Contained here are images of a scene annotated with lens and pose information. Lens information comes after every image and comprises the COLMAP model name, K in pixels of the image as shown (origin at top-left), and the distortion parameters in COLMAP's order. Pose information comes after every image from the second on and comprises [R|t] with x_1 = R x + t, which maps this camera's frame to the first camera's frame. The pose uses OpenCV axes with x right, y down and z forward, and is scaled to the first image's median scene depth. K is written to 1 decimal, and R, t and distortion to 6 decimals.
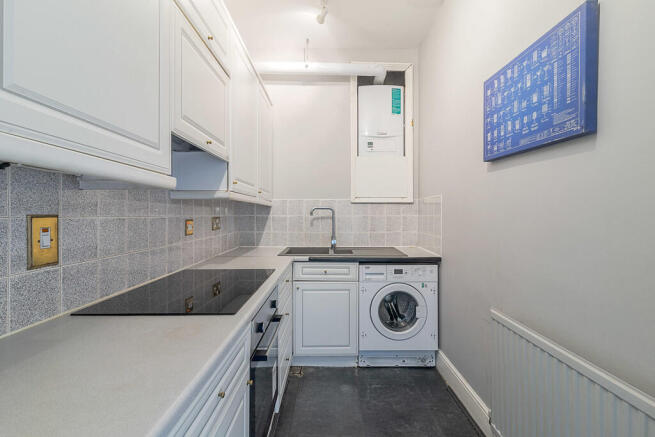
lens RADIAL K [[299.3, 0, 328.2], [0, 299.3, 218.7], [0, 0, 1]] dist [0.000347, 0.000021]
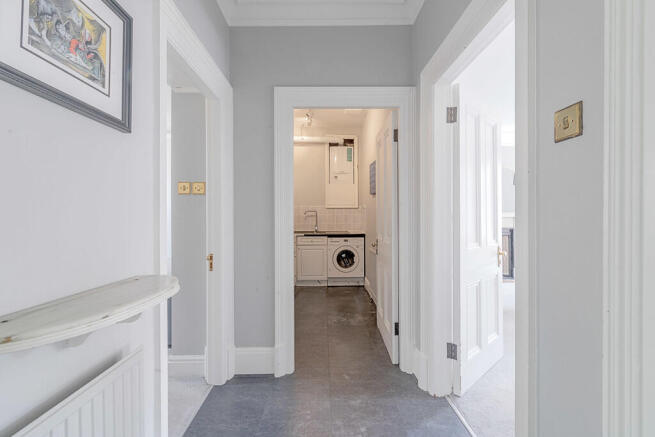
lens RADIAL K [[299.3, 0, 327.6], [0, 299.3, 215.1], [0, 0, 1]] dist [0.000347, 0.000021]
pose [[0.999676, -0.003612, 0.025207, 0.046978], [0.003736, 0.999981, -0.004882, 0.002406], [-0.025189, 0.004975, 0.999670, -1.117183]]
